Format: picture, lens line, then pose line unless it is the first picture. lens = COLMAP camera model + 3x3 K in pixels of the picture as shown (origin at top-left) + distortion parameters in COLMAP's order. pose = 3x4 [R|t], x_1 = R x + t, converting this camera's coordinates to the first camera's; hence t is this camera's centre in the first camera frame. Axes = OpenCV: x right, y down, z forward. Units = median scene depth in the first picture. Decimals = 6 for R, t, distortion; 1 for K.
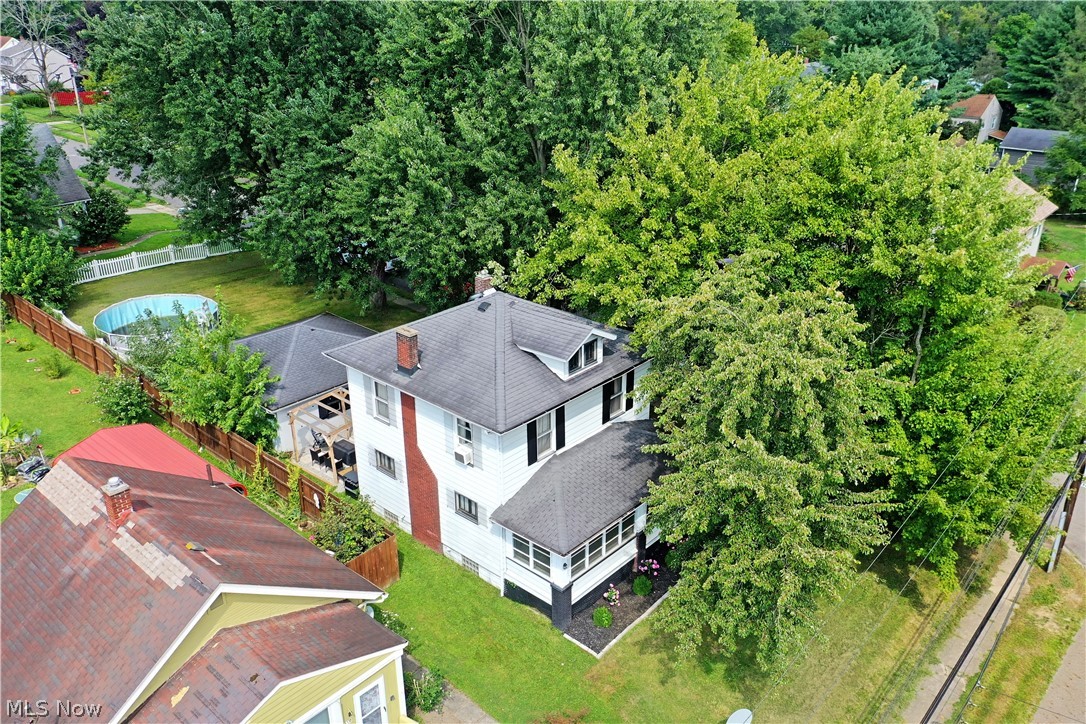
lens RADIAL K [[868.0, 0, 543.0], [0, 868.0, 361.1], [0, 0, 1]] dist [0.011604, 0.005489]
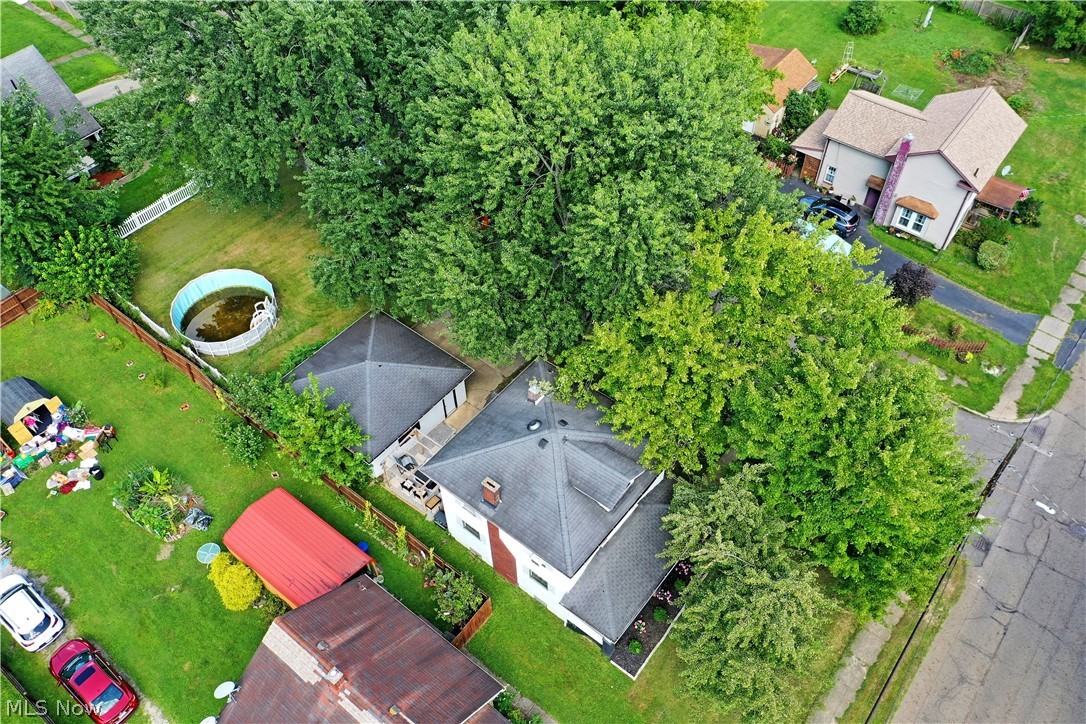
lens RADIAL K [[868.0, 0, 543.3], [0, 868.0, 361.4], [0, 0, 1]] dist [0.011604, 0.005489]
pose [[0.998129, -0.052779, 0.030853, -0.111304], [0.034217, 0.900504, 0.433499, -0.811916], [-0.050663, -0.431632, 0.900626, -0.135804]]
